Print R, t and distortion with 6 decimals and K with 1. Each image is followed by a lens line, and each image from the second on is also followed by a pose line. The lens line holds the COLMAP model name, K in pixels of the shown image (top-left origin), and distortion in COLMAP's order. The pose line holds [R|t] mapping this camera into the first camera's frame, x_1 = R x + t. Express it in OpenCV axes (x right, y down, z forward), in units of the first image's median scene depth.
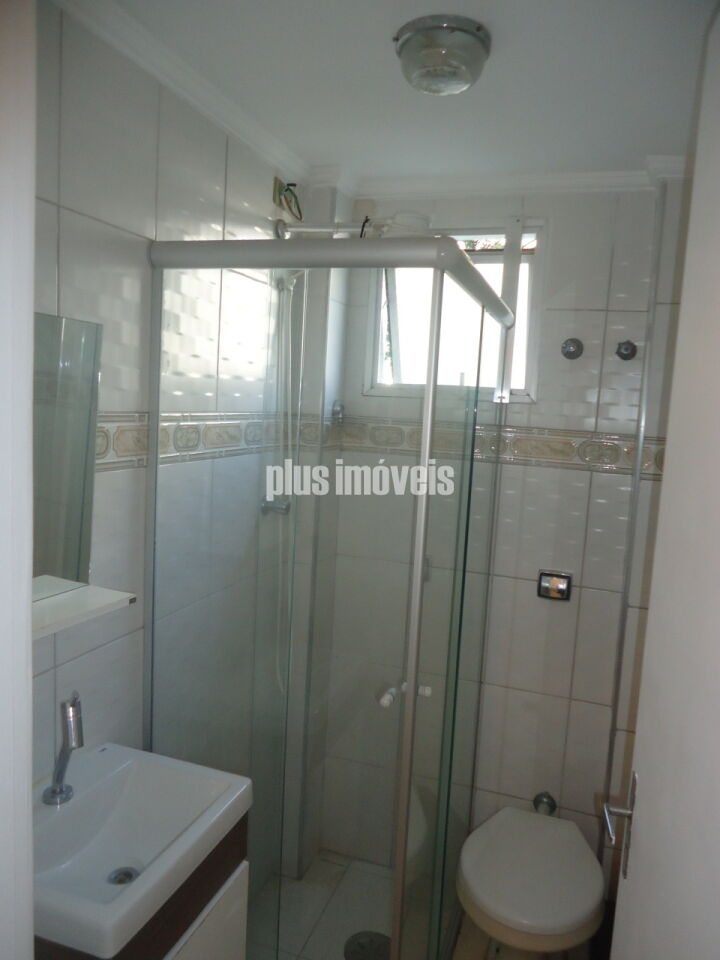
lens RADIAL K [[691.6, 0, 359.4], [0, 691.6, 476.0], [0, 0, 1]] dist [0.002320, -0.004024]
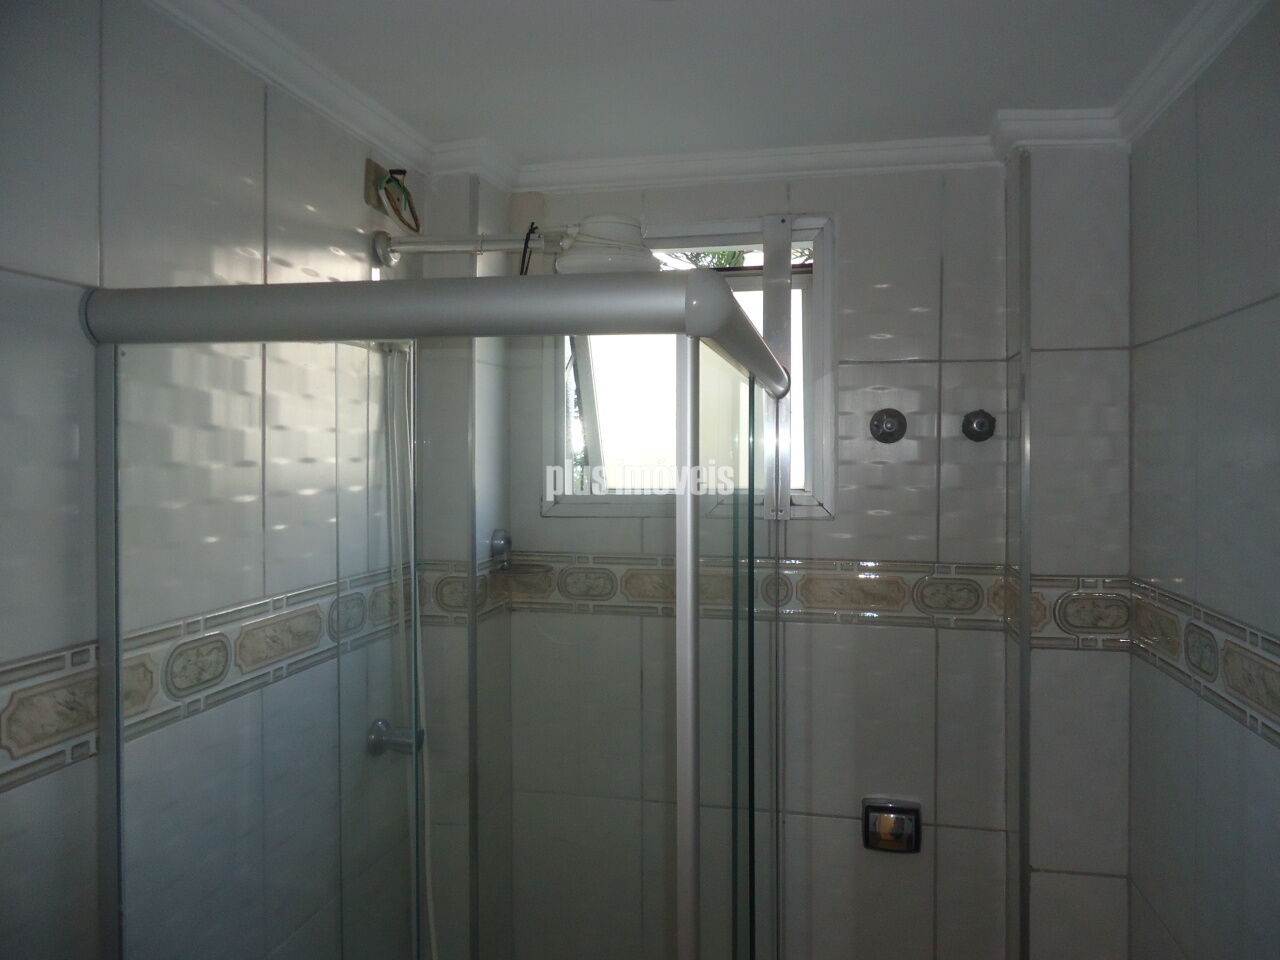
lens RADIAL K [[922.2, 0, 628.7], [0, 922.2, 467.5], [0, 0, 1]] dist [0.002320, -0.004024]
pose [[0.992868, -0.056937, 0.104746, -0.001609], [0.065955, 0.994217, -0.084746, -0.102735], [-0.099315, 0.091050, 0.990882, 0.251971]]
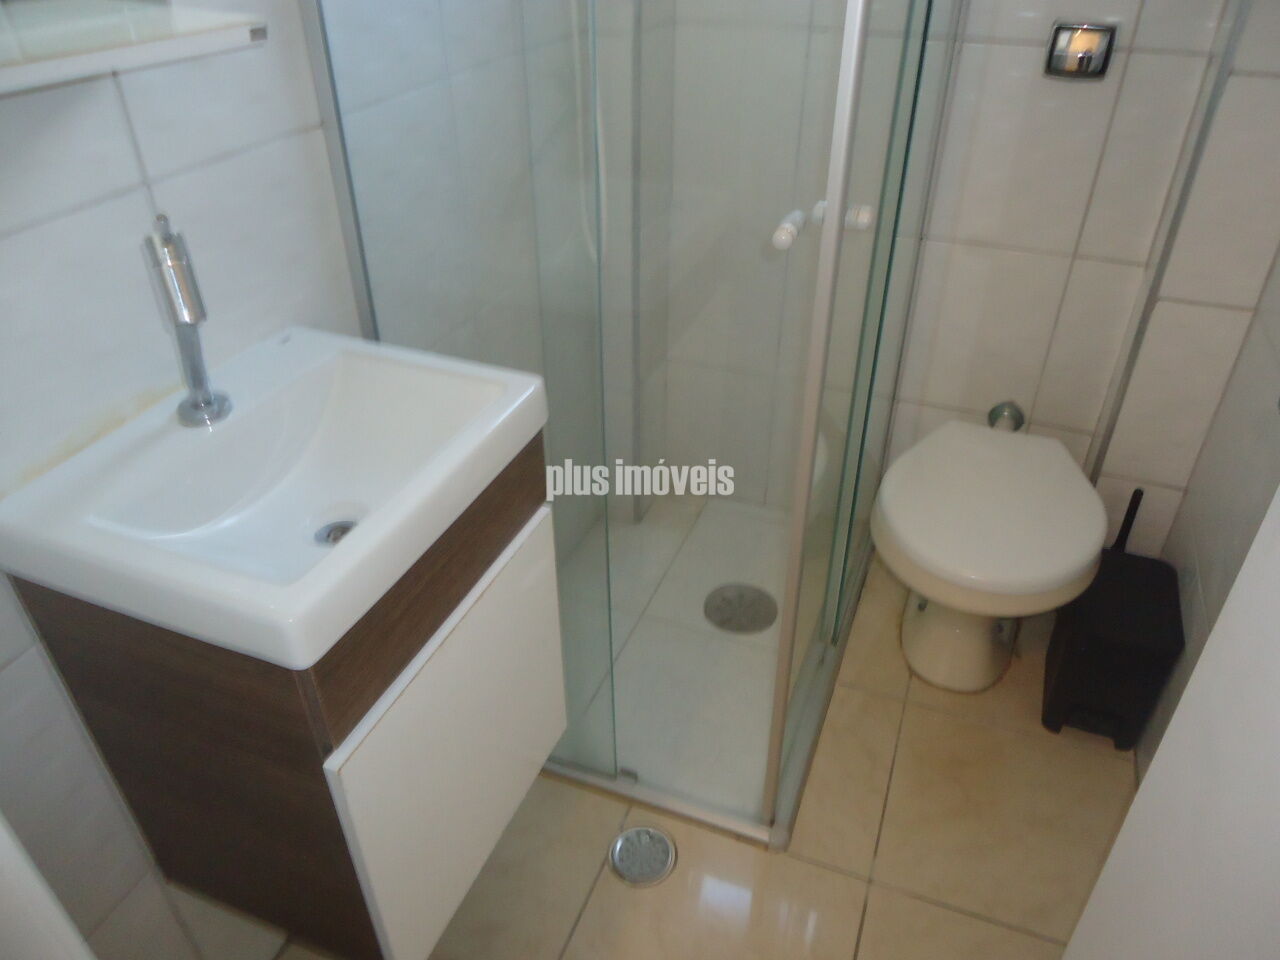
lens RADIAL K [[864.4, 0, 642.2], [0, 864.4, 481.2], [0, 0, 1]] dist [-0.023393, 0.000101]
pose [[0.997409, -0.015417, -0.070273, -0.020606], [0.046872, 0.880277, 0.472139, 0.139031], [0.054581, -0.474209, 0.878719, 0.261515]]
